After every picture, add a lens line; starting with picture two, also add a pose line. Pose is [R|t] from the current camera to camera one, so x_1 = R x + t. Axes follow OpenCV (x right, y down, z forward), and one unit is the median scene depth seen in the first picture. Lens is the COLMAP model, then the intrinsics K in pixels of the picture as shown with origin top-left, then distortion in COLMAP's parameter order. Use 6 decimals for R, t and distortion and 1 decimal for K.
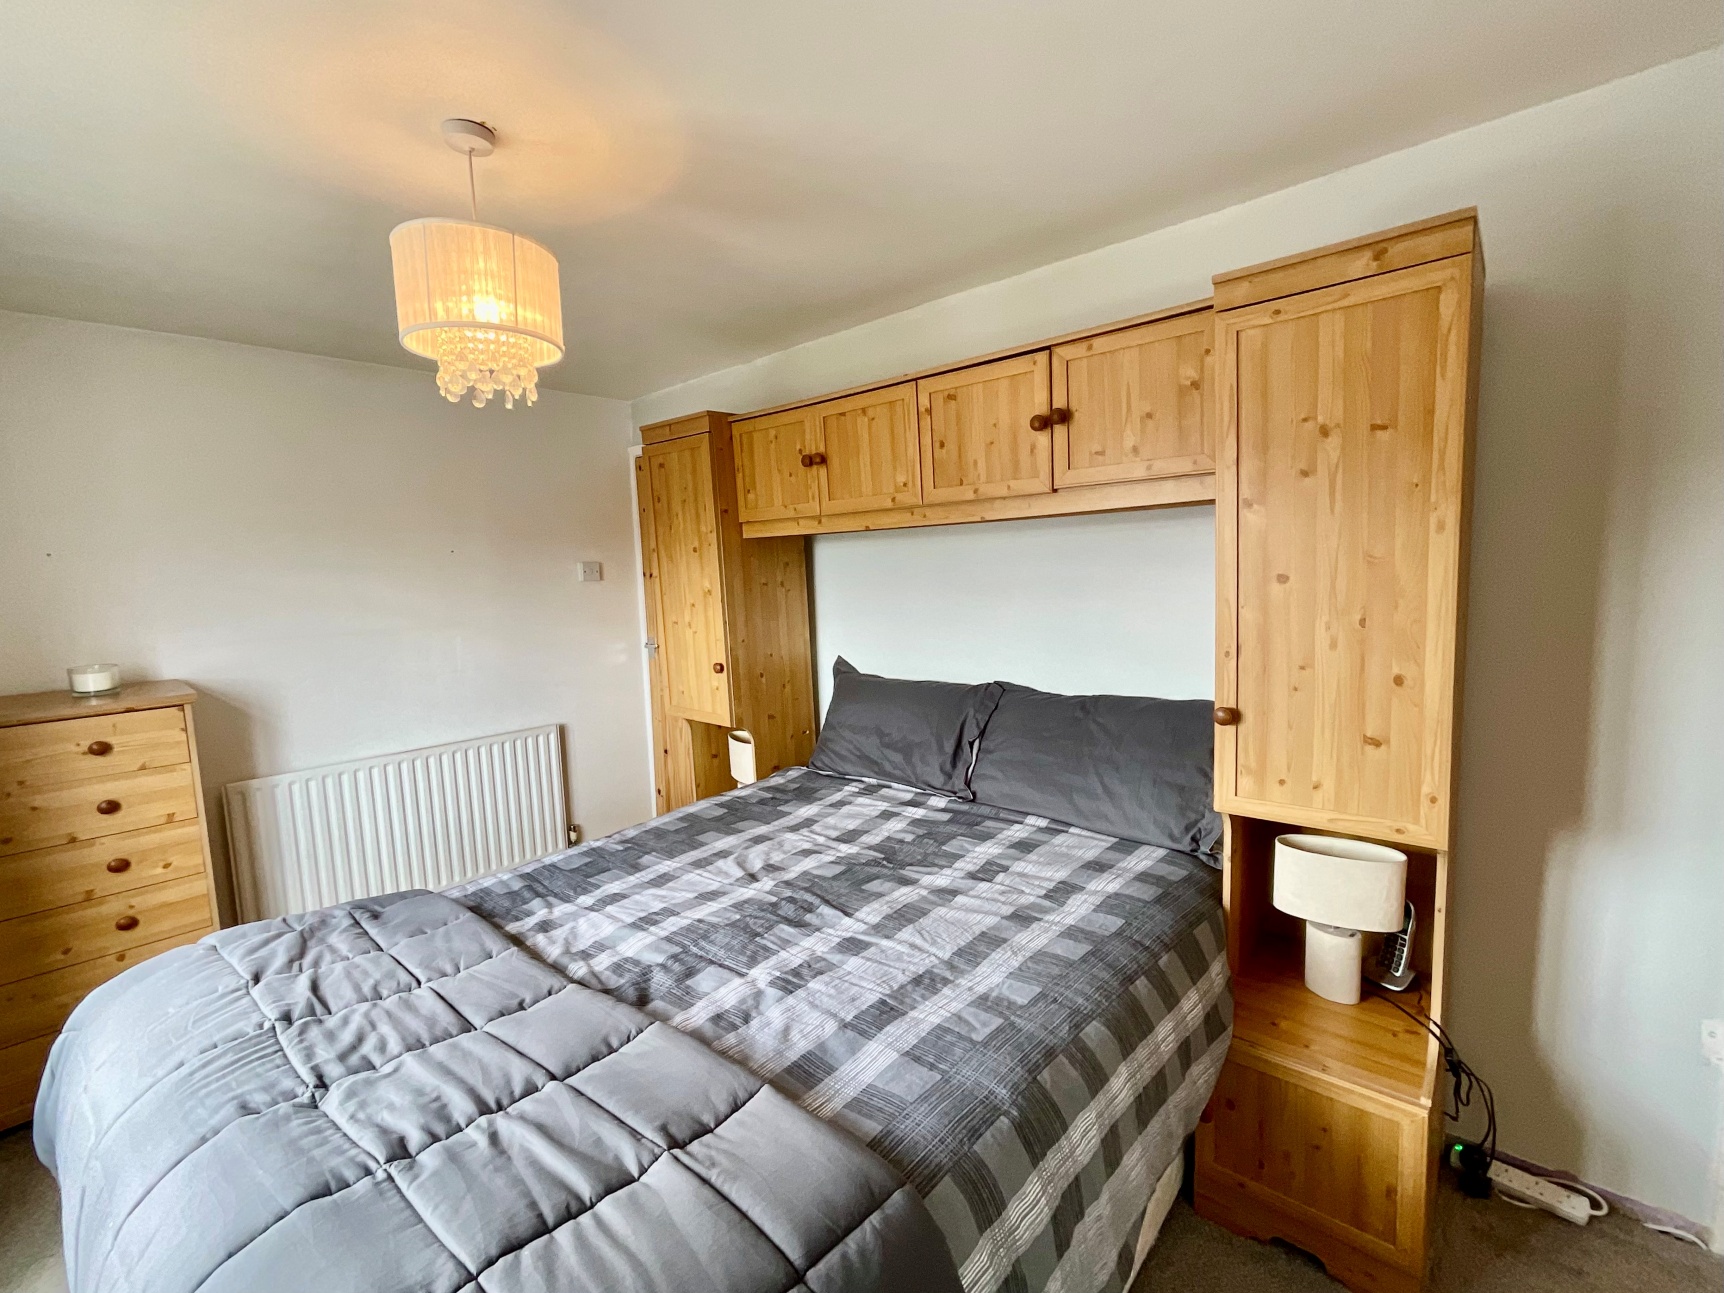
lens RADIAL K [[737.6, 0, 846.4], [0, 737.6, 653.3], [0, 0, 1]] dist [-0.000626, 0.000200]
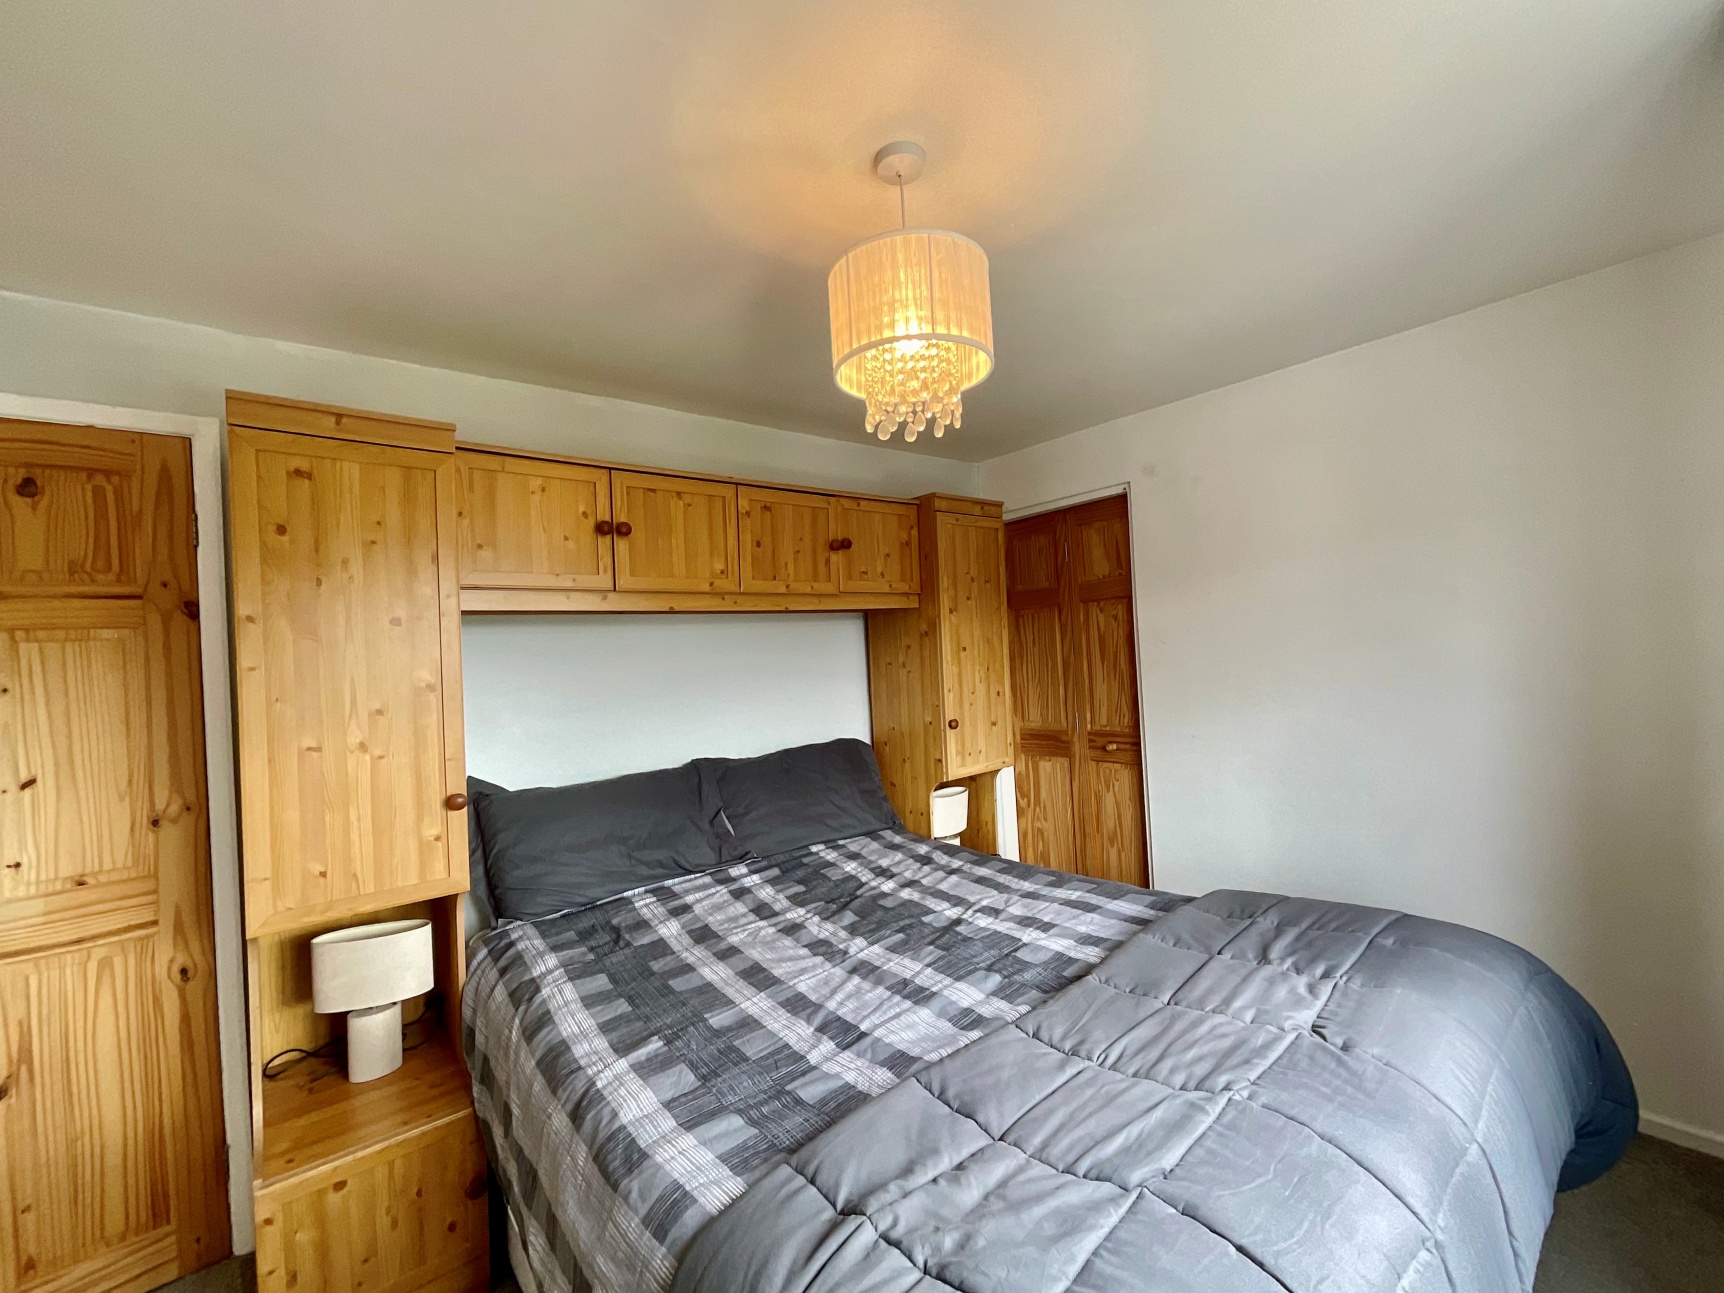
lens RADIAL K [[737.6, 0, 846.4], [0, 737.6, 653.3], [0, 0, 1]] dist [-0.000626, 0.000200]
pose [[0.162714, 0.029477, 0.986233, -1.016149], [0.163830, 0.984871, -0.056466, -0.021573], [-0.972977, 0.170762, 0.155424, 0.716669]]
